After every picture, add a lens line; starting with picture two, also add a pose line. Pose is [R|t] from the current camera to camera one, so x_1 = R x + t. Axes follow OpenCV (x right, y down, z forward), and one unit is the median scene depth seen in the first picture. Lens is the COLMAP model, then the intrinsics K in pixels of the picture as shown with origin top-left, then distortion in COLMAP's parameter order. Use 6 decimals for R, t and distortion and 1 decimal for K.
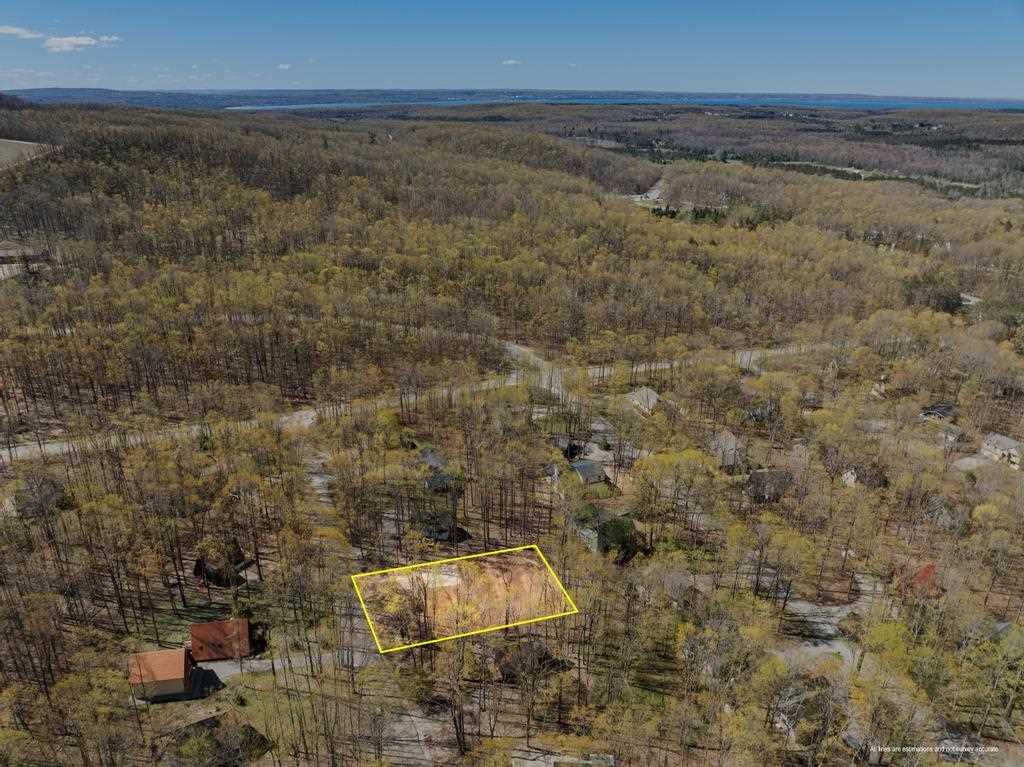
lens RADIAL K [[715.0, 0, 512.7], [0, 715.0, 386.0], [0, 0, 1]] dist [-0.053962, 0.021863]
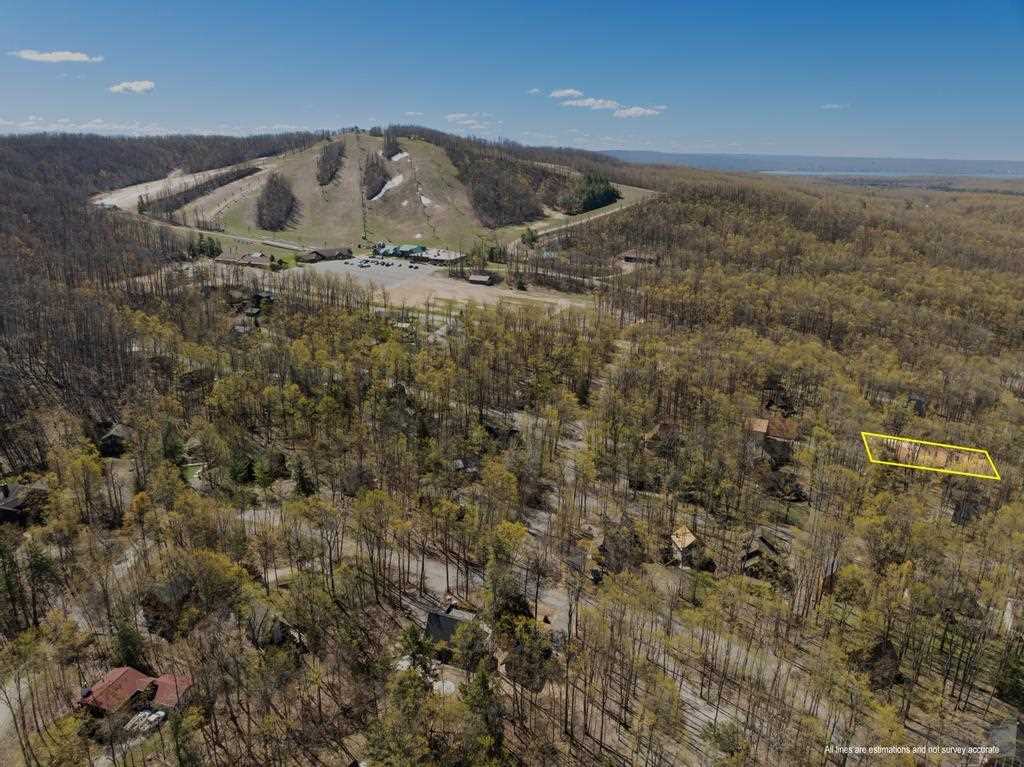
lens RADIAL K [[715.0, 0, 517.7], [0, 715.0, 386.7], [0, 0, 1]] dist [-0.053962, 0.021863]
pose [[0.780686, 0.196267, -0.593303, 0.110262], [-0.244371, 0.969682, -0.000776, 0.293710], [0.575163, 0.145592, 0.804979, -0.707058]]
